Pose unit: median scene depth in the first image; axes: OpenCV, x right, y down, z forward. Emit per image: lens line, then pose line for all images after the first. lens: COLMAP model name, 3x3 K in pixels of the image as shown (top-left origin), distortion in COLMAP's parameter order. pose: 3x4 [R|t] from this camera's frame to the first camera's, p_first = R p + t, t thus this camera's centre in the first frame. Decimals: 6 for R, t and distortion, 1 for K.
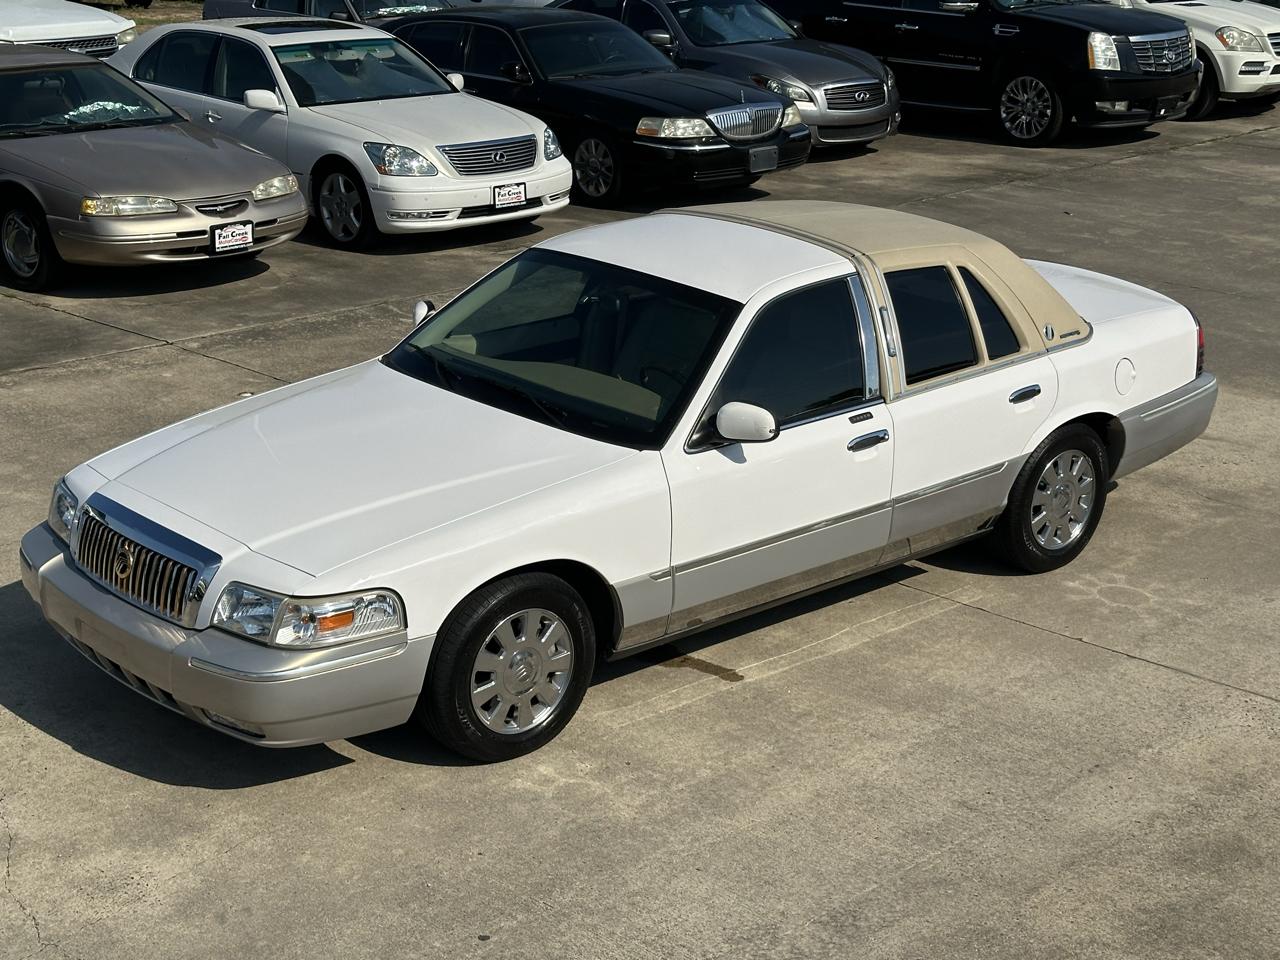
lens RADIAL K [[2056.3, 0, 640.0], [0, 2056.3, 480.0], [0, 0, 1]] dist [0.037702, 0.030984]
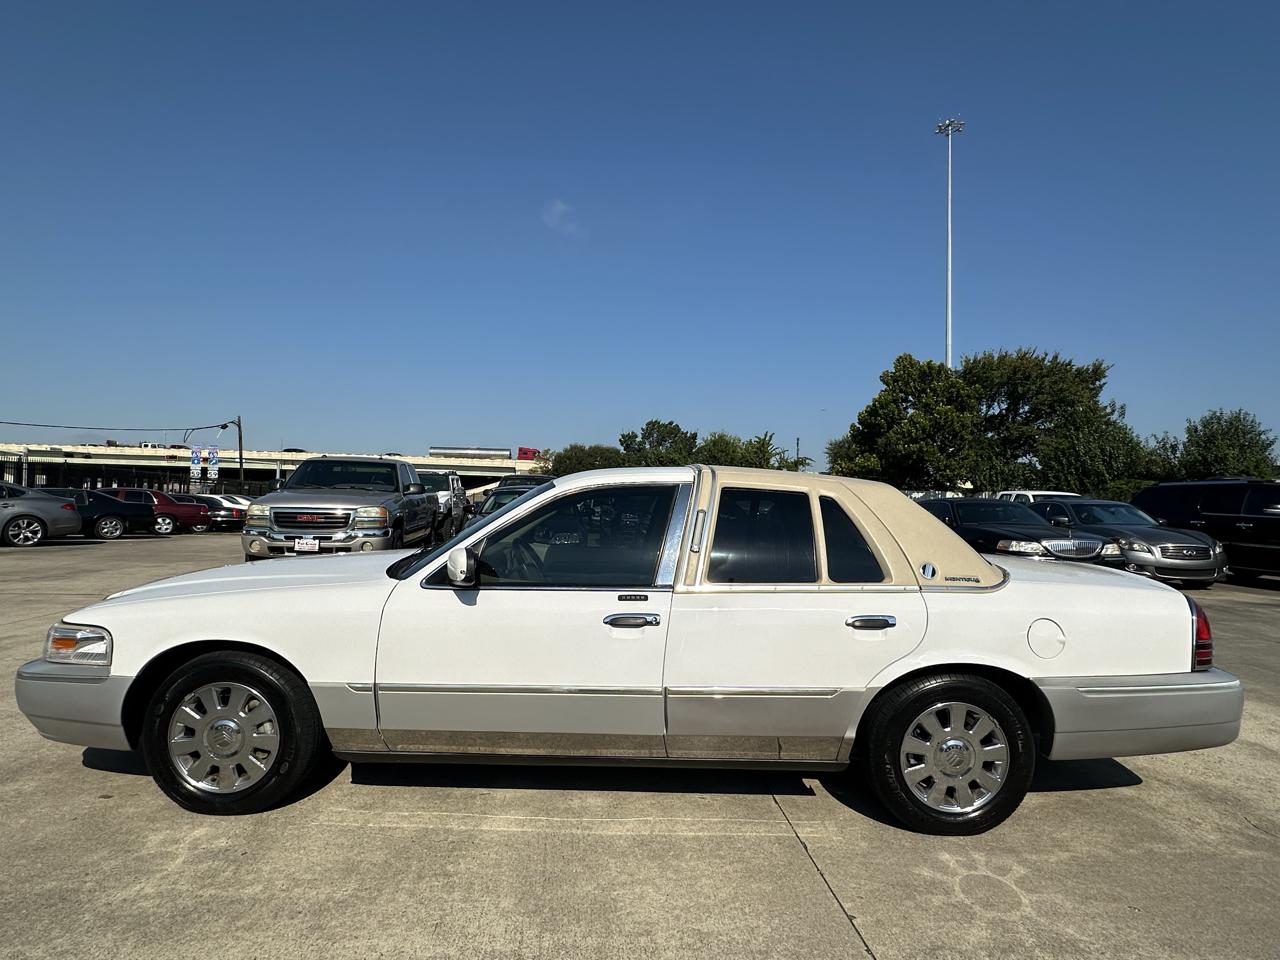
lens RADIAL K [[694.2, 0, 640.0], [0, 694.2, 480.0], [0, 0, 1]] dist [-0.002553, 0.000704]
pose [[0.754185, -0.005382, -0.656640, 0.327370], [-0.217284, 0.941592, -0.257279, 0.003278], [0.619671, 0.336713, 0.708965, 0.690185]]
